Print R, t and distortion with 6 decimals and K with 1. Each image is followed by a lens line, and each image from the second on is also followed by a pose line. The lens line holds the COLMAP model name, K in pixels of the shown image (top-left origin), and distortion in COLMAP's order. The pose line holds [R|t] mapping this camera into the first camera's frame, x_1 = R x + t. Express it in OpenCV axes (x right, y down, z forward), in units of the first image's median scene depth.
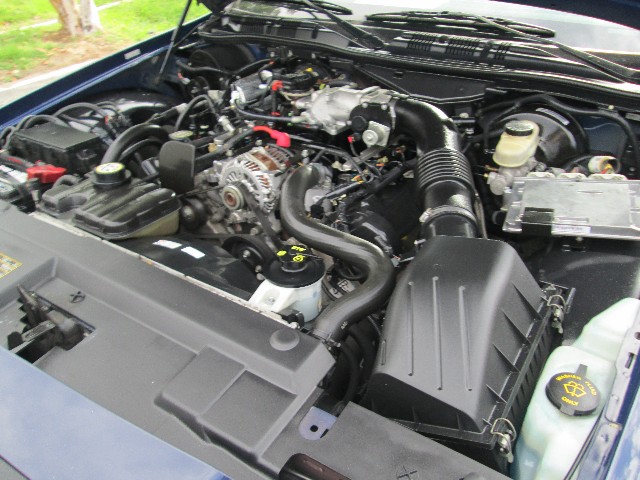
lens RADIAL K [[537.7, 0, 321.2], [0, 537.7, 238.2], [0, 0, 1]] dist [-0.039527, 0.017982]
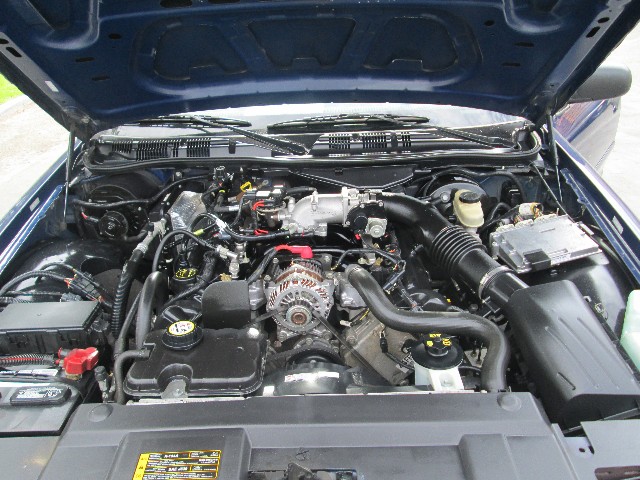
lens RADIAL K [[537.7, 0, 322.9], [0, 537.7, 240.9], [0, 0, 1]] dist [-0.039527, 0.017982]
pose [[0.839351, -0.253746, 0.480732, -0.495528], [0.304268, 0.952155, -0.028669, -0.143327], [-0.450457, 0.170335, 0.876399, 0.011573]]
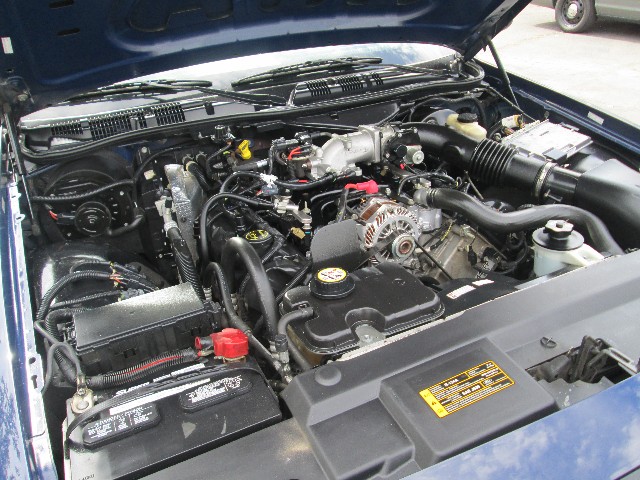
lens RADIAL K [[537.7, 0, 318.3], [0, 537.7, 243.1], [0, 0, 1]] dist [-0.039527, 0.017982]
pose [[0.535935, -0.416253, 0.734511, -0.834998], [0.487757, 0.862781, 0.133053, -0.246812], [-0.689106, 0.286955, 0.665425, 0.350011]]
